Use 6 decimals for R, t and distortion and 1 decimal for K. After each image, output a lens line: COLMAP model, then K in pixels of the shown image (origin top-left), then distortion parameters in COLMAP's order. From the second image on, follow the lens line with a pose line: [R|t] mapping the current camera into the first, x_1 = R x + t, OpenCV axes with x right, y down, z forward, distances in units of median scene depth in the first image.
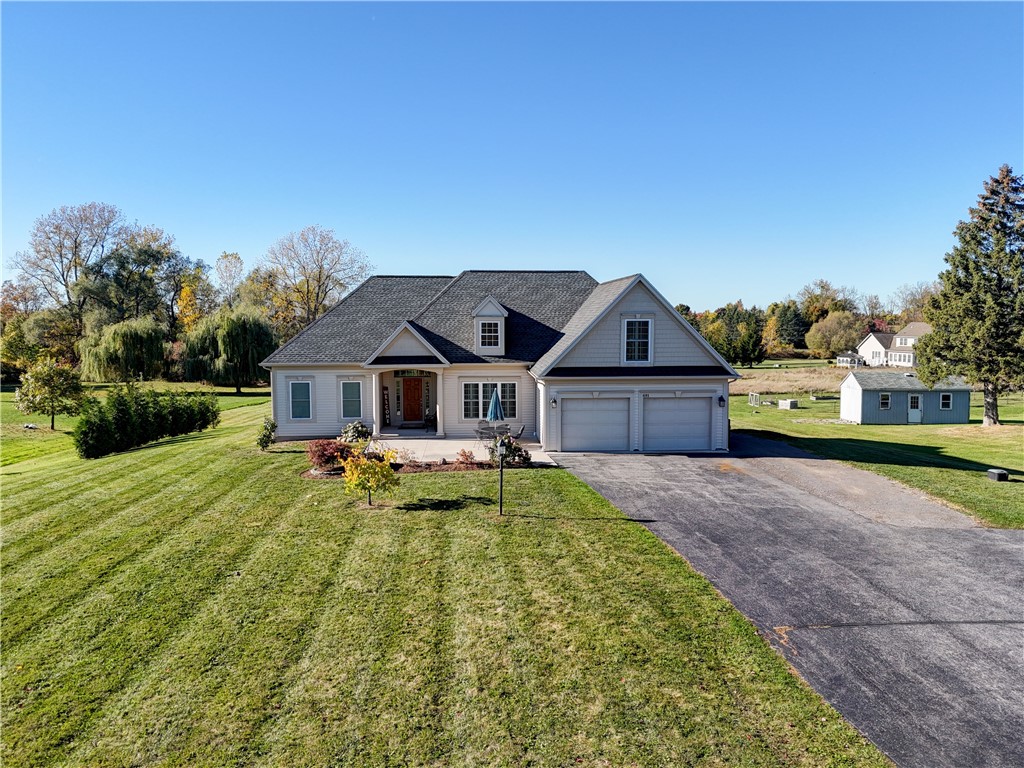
lens RADIAL K [[751.8, 0, 512.0], [0, 751.8, 384.0], [0, 0, 1]] dist [0.024336, -0.006724]
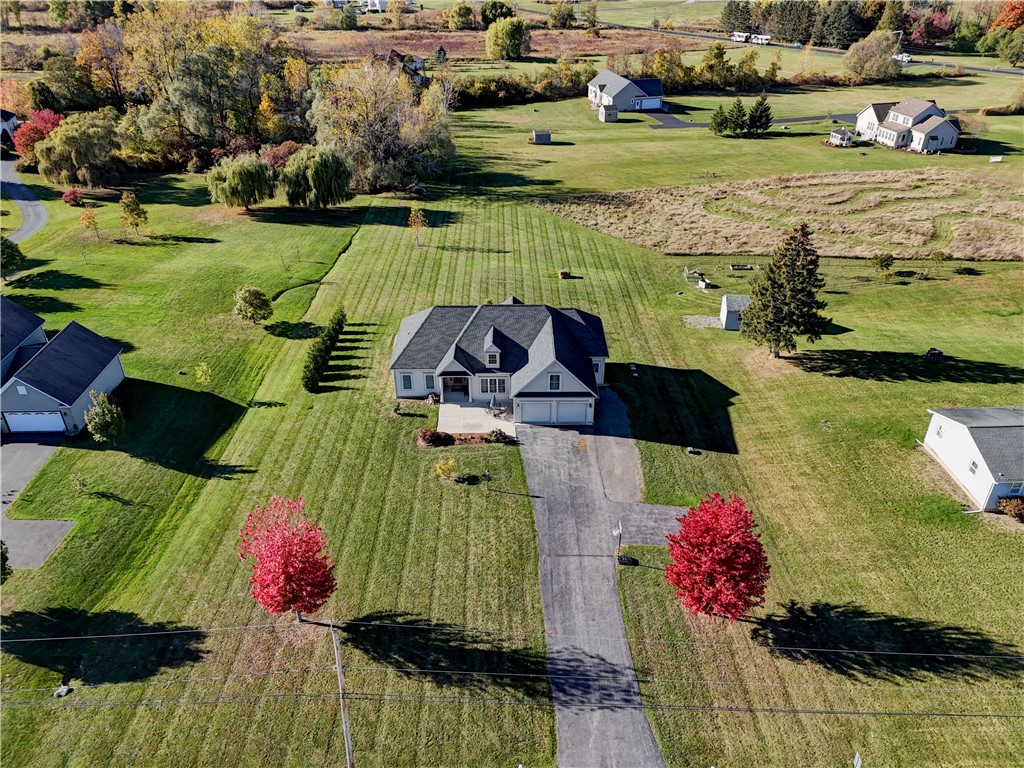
lens RADIAL K [[751.8, 0, 512.0], [0, 751.8, 384.0], [0, 0, 1]] dist [0.024336, -0.006724]
pose [[0.998089, 0.031479, -0.053175, 0.141693], [-0.004339, 0.894094, 0.447857, -0.963315], [0.061642, -0.446771, 0.892522, -0.940749]]
